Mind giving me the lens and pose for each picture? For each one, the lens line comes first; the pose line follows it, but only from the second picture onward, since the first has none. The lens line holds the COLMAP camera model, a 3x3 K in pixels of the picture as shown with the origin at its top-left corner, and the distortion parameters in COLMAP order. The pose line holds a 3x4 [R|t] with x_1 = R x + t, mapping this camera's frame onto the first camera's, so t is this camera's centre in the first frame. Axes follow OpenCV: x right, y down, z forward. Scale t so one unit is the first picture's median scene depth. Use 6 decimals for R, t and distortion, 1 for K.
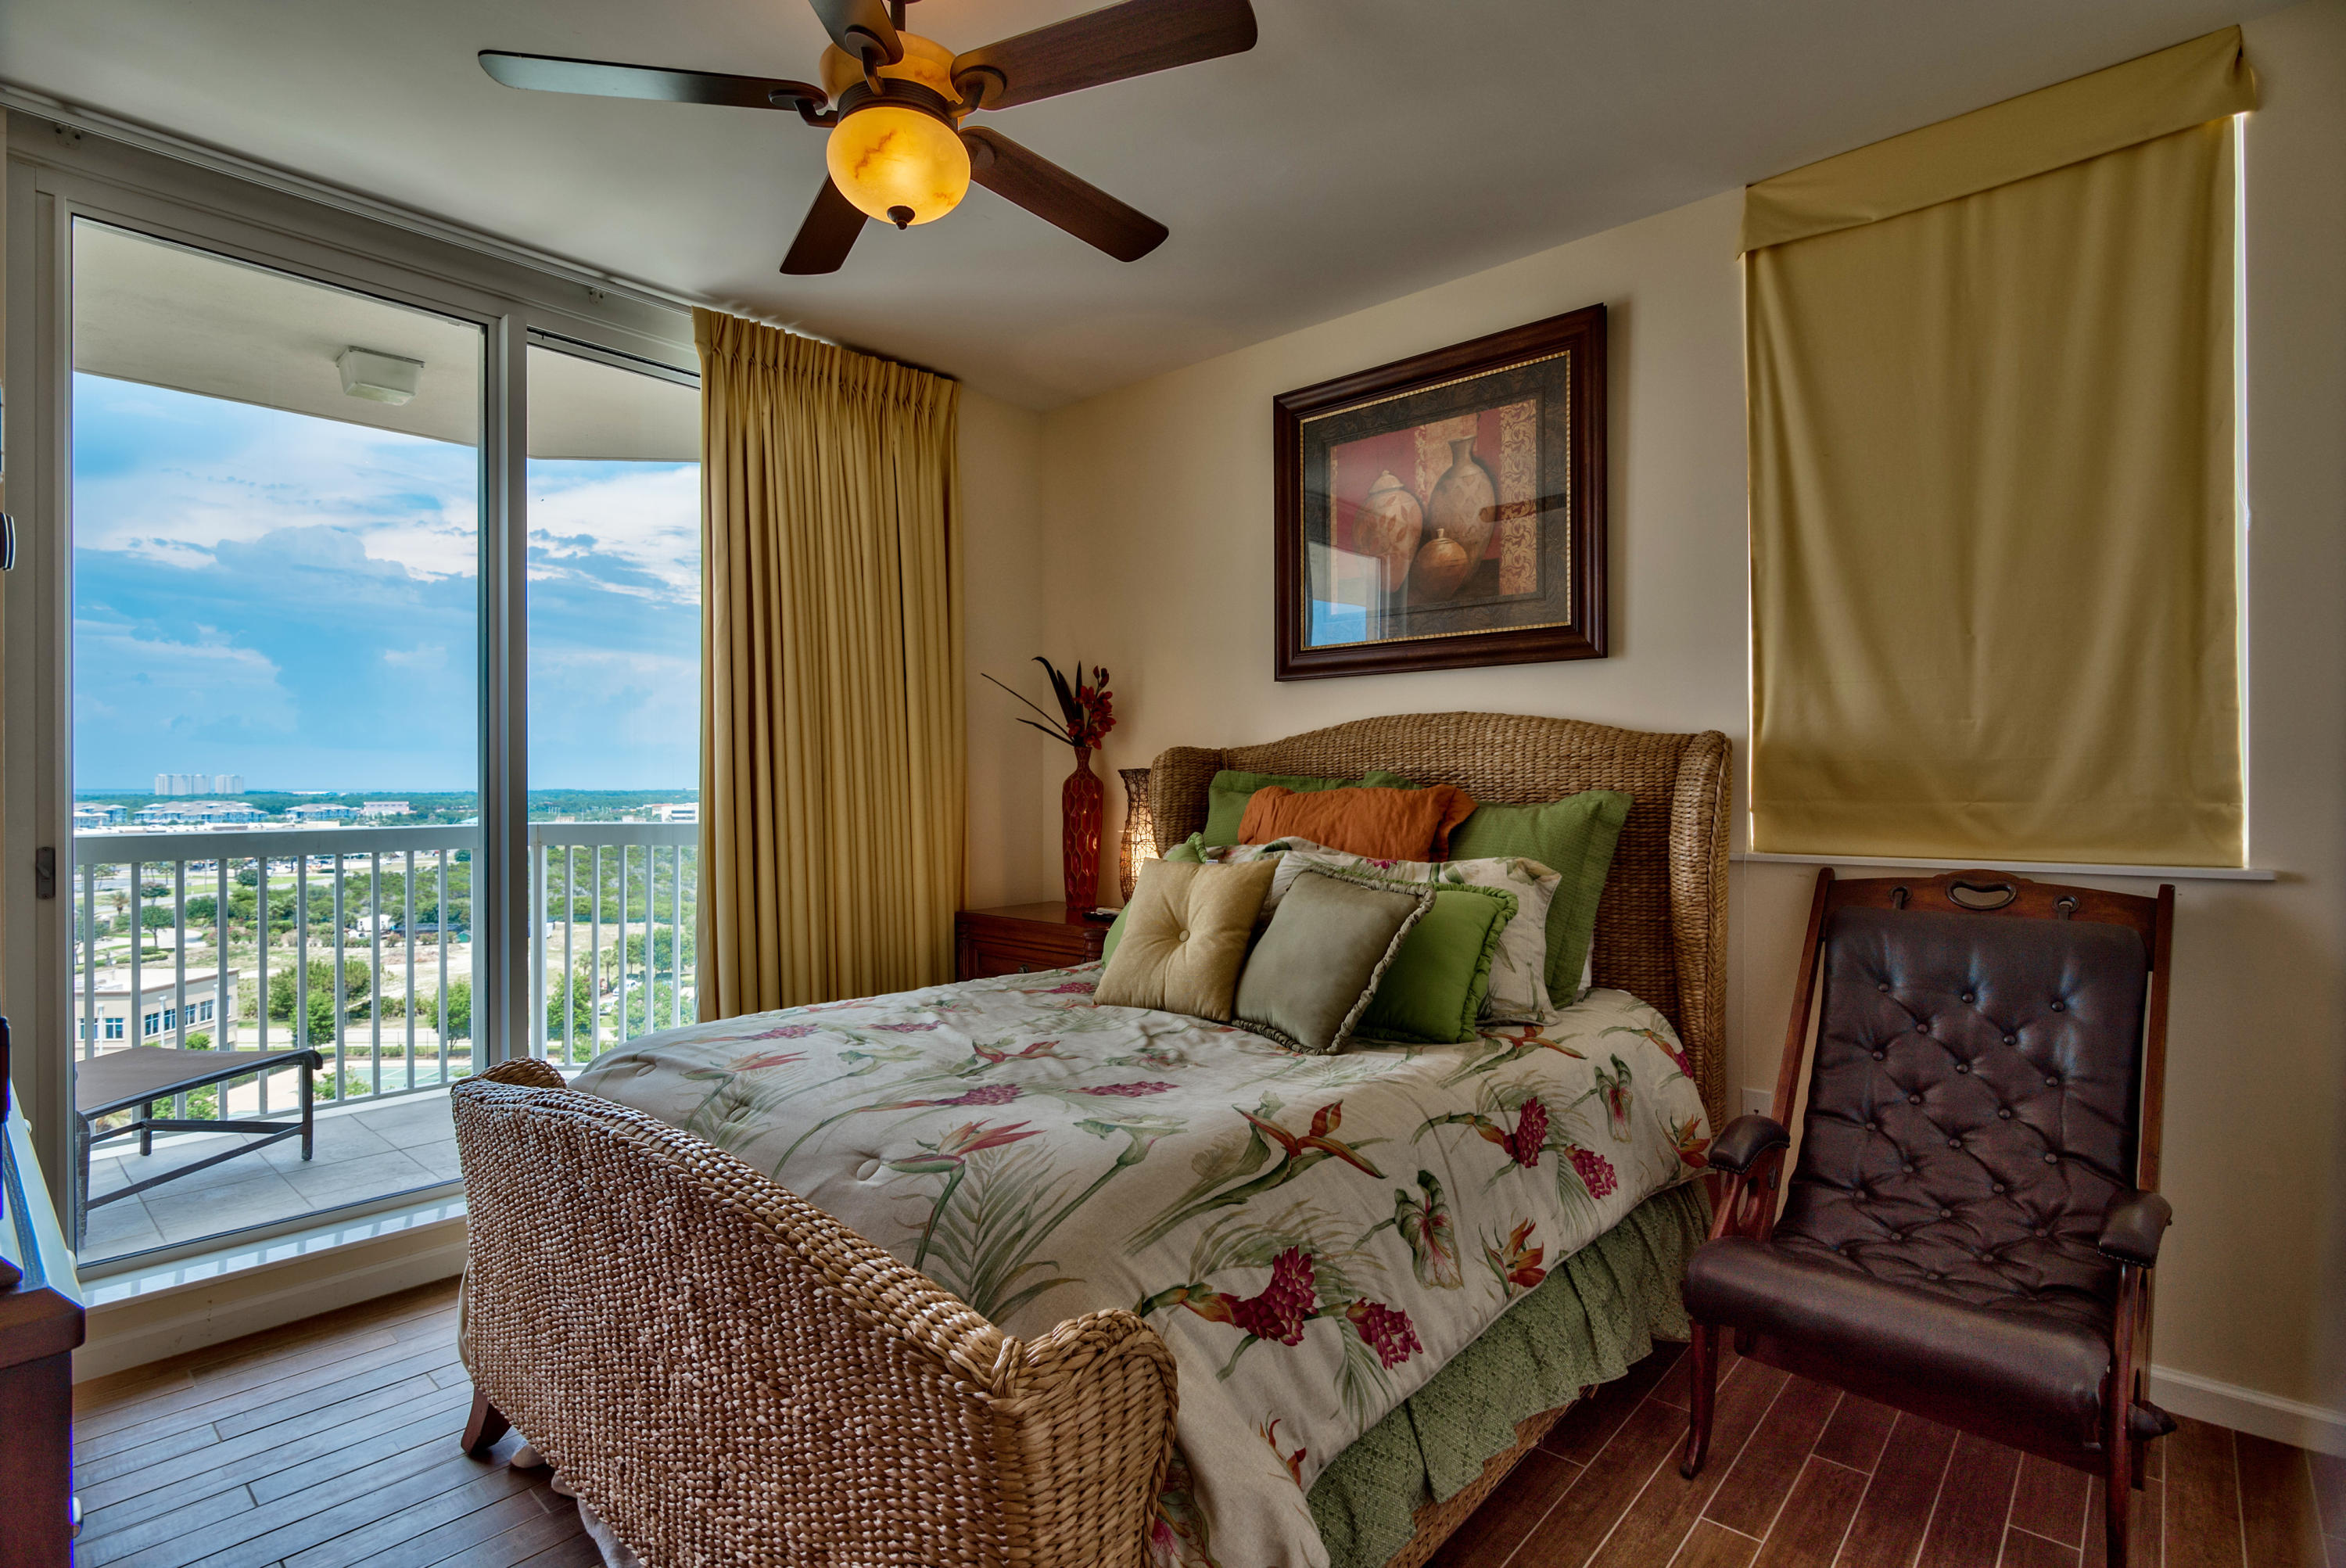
lens RADIAL K [[1140.9, 0, 1182.3], [0, 1140.9, 785.1], [0, 0, 1]] dist [-0.002290, -0.000414]
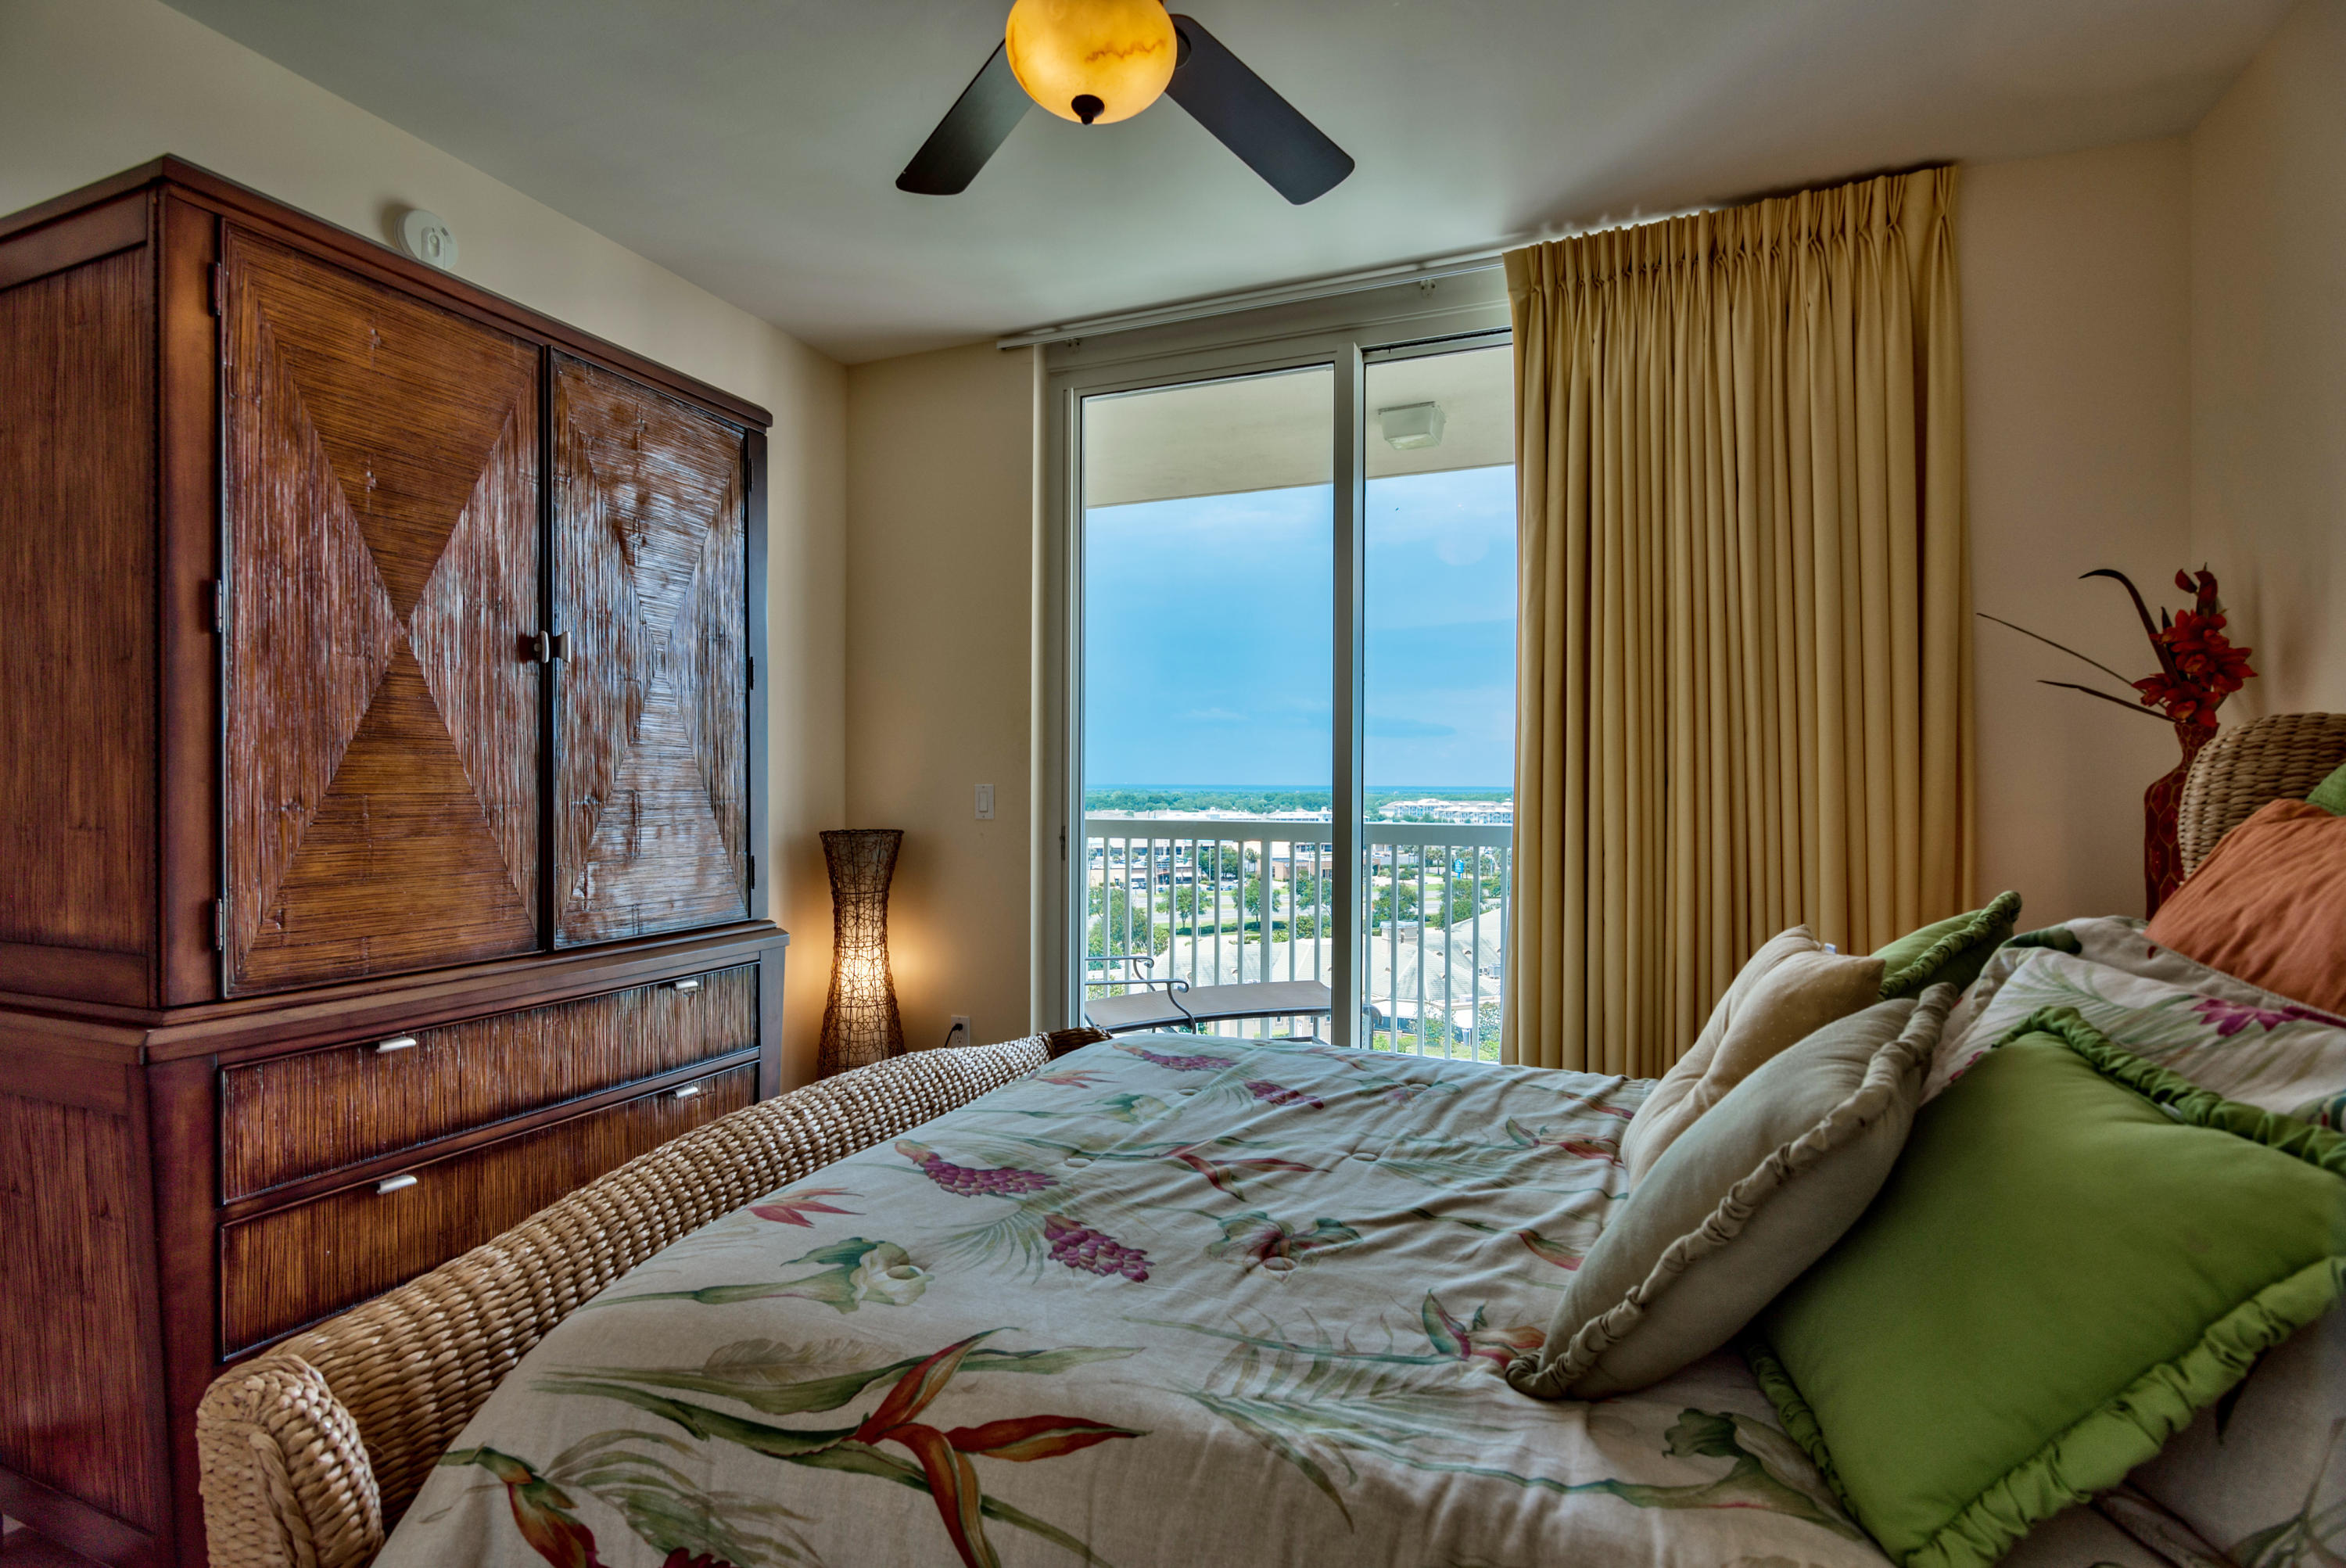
lens RADIAL K [[1140.9, 0, 1182.3], [0, 1140.9, 785.1], [0, 0, 1]] dist [-0.002290, -0.000414]
pose [[0.317959, 0.004741, -0.948093, 0.469518], [-0.007620, 0.999968, 0.002444, -0.003853], [0.948074, 0.006447, 0.317985, 0.659070]]
